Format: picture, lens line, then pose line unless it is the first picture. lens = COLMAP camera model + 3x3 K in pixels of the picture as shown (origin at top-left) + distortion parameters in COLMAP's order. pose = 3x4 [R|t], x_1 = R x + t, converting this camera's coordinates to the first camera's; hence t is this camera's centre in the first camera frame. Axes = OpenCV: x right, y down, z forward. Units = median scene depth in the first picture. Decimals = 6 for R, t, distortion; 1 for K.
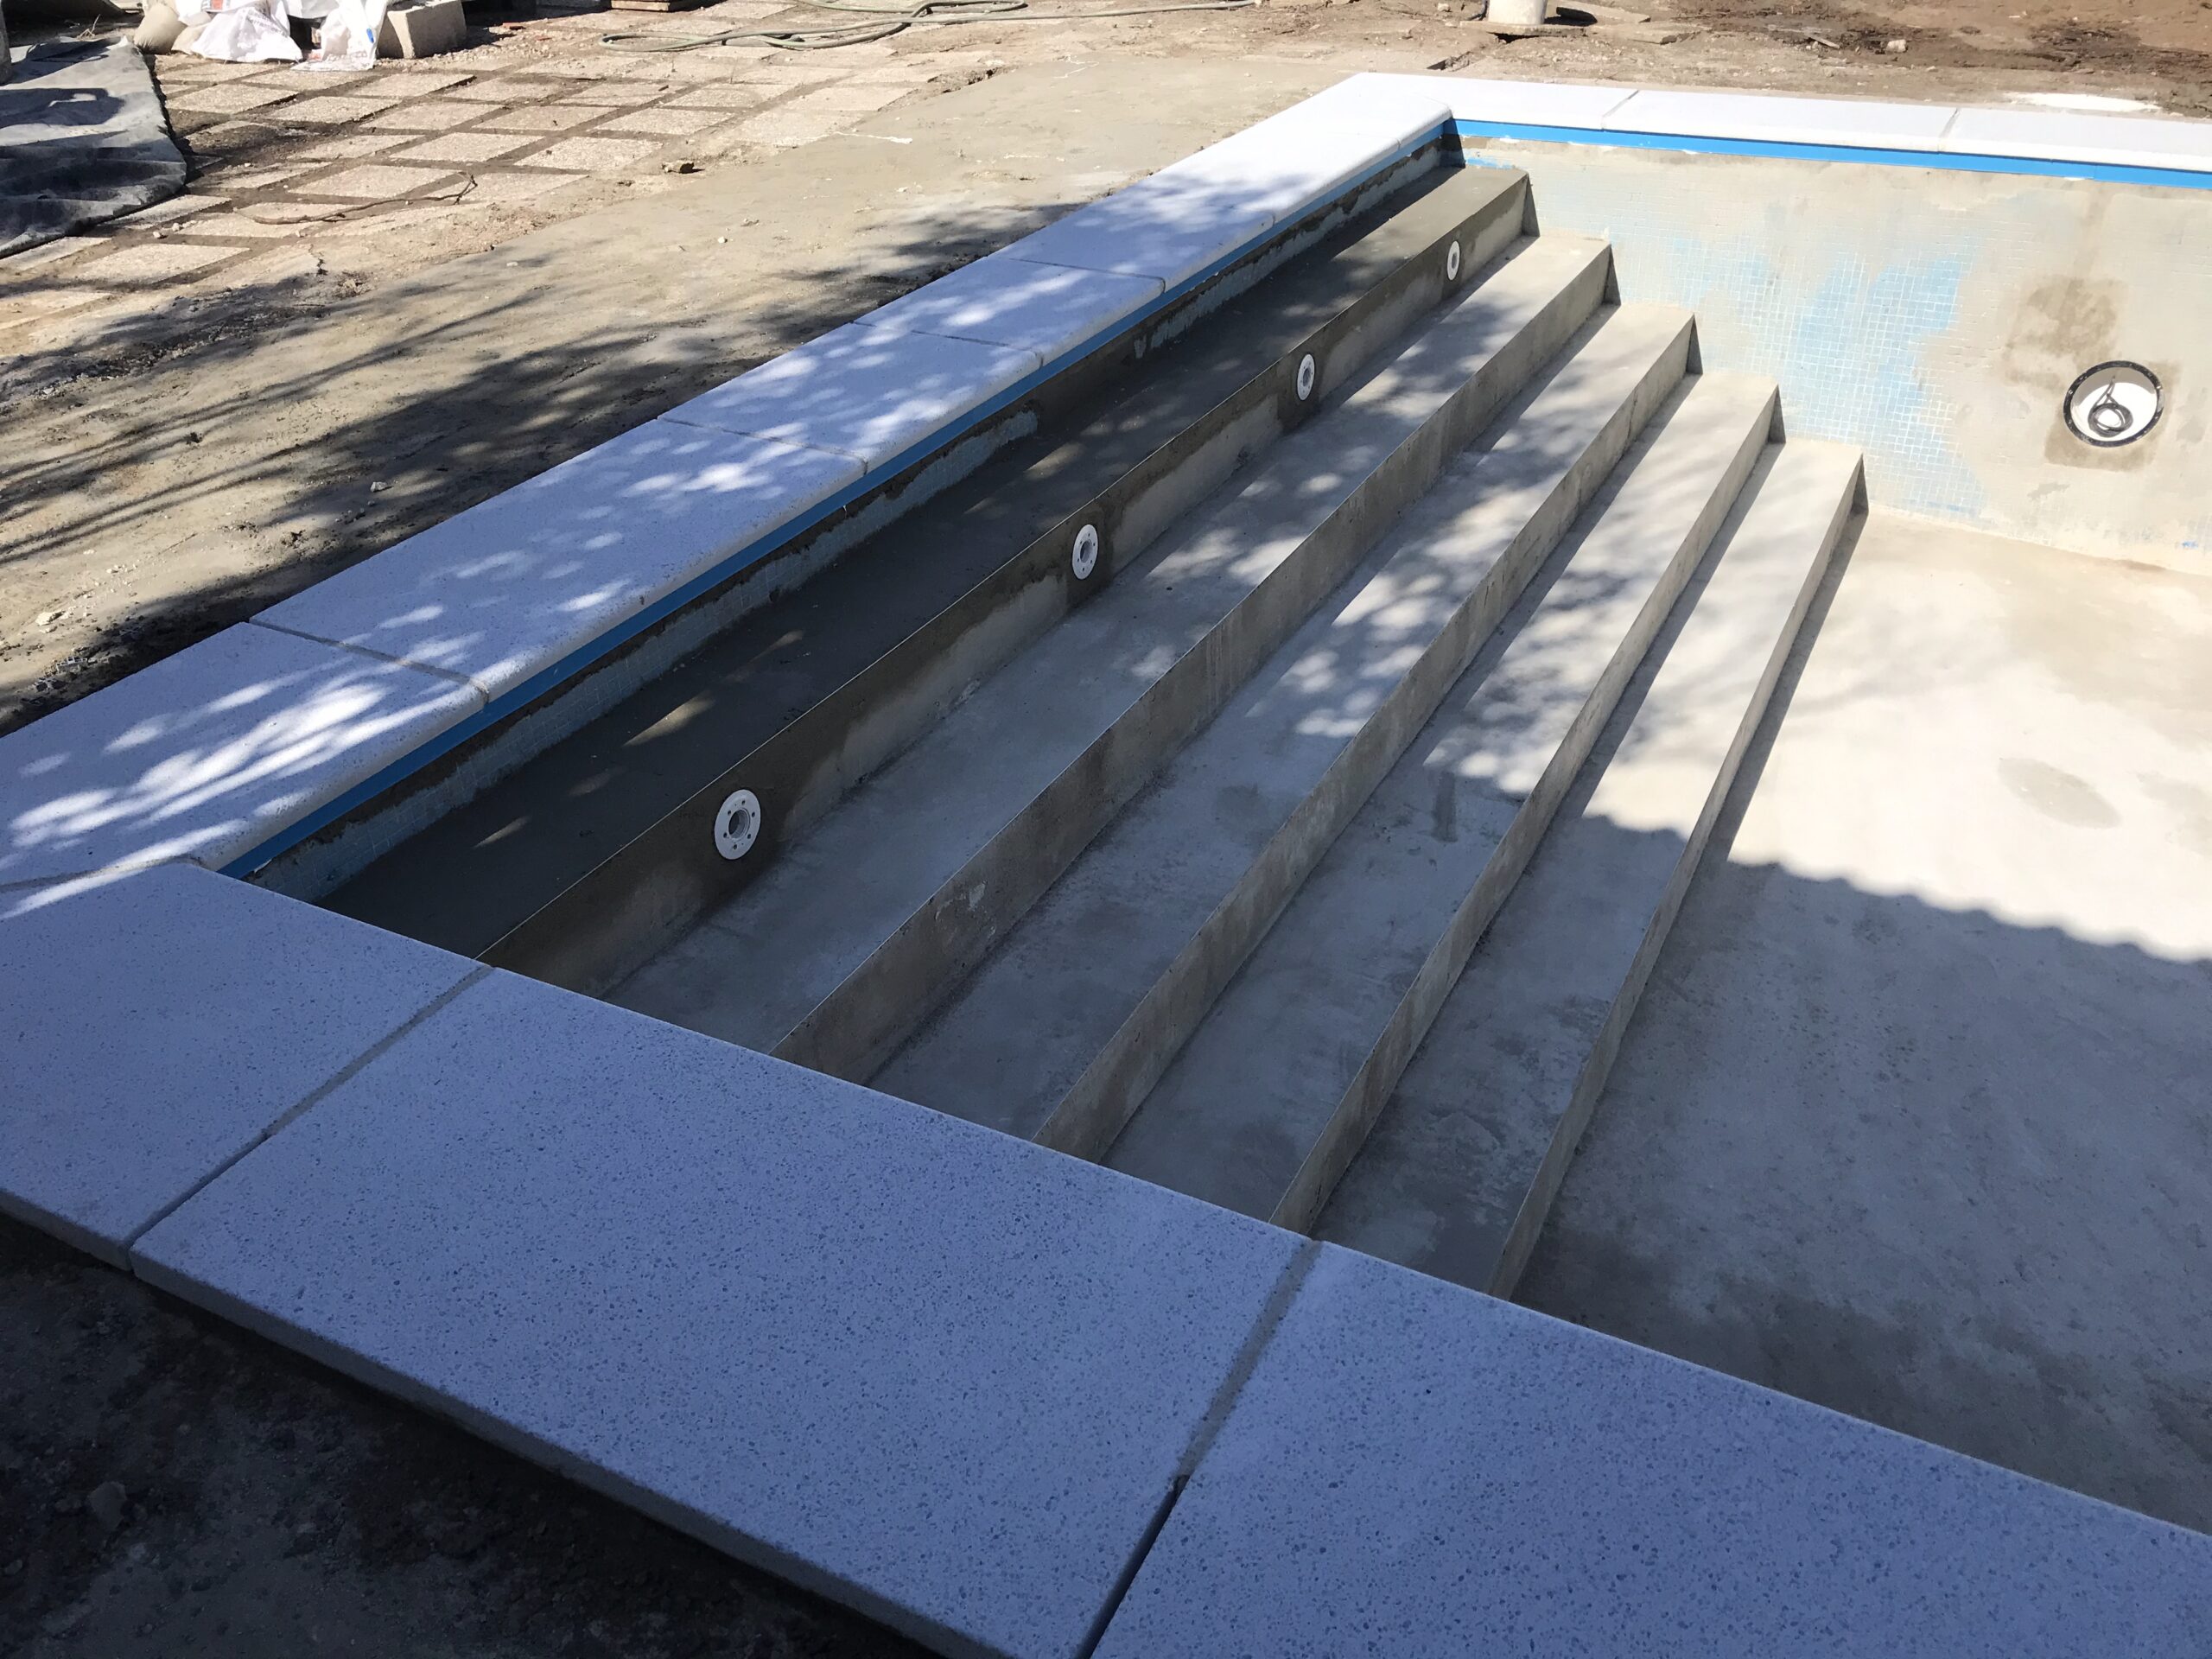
lens RADIAL K [[1811.5, 0, 1083.6], [0, 1811.5, 812.9], [0, 0, 1]] dist [0.035937, -0.043995]
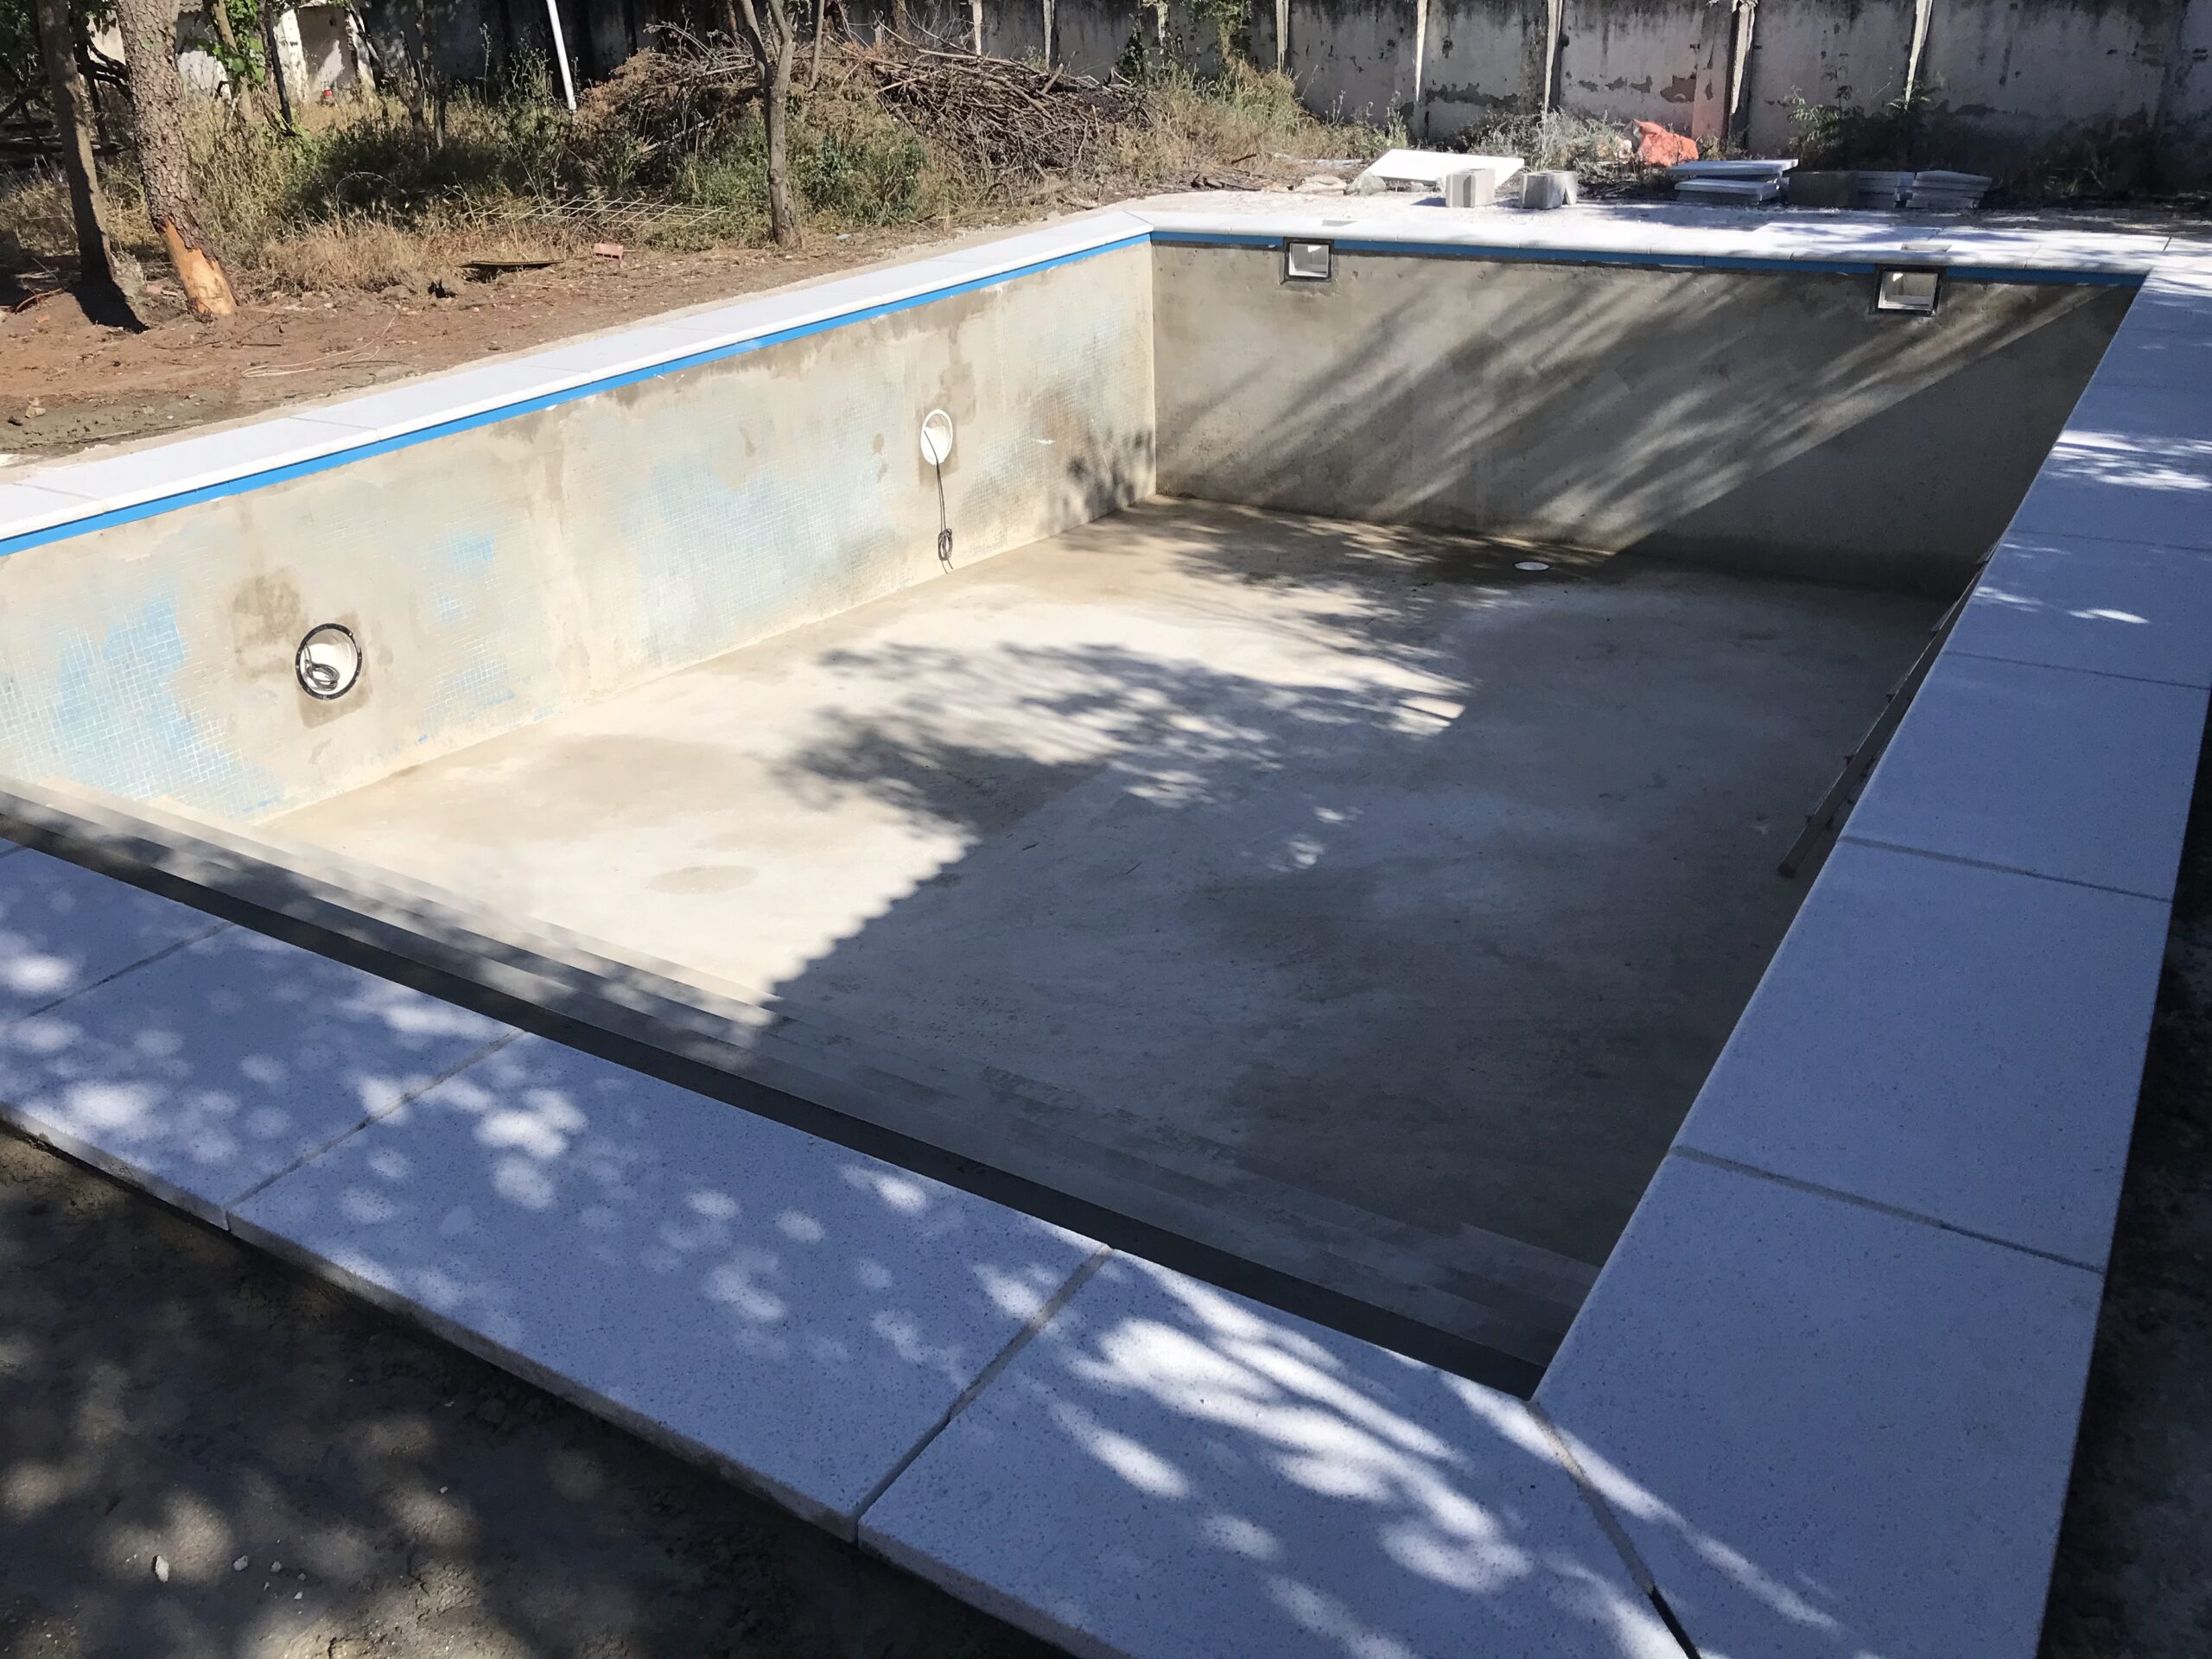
lens RADIAL K [[1811.5, 0, 1103.5], [0, 1811.5, 821.2], [0, 0, 1]] dist [0.035937, -0.043995]
pose [[0.070114, -0.406560, 0.910930, -0.617944], [0.552836, 0.775950, 0.303765, -0.290576], [-0.830335, 0.482297, 0.279167, 0.424872]]
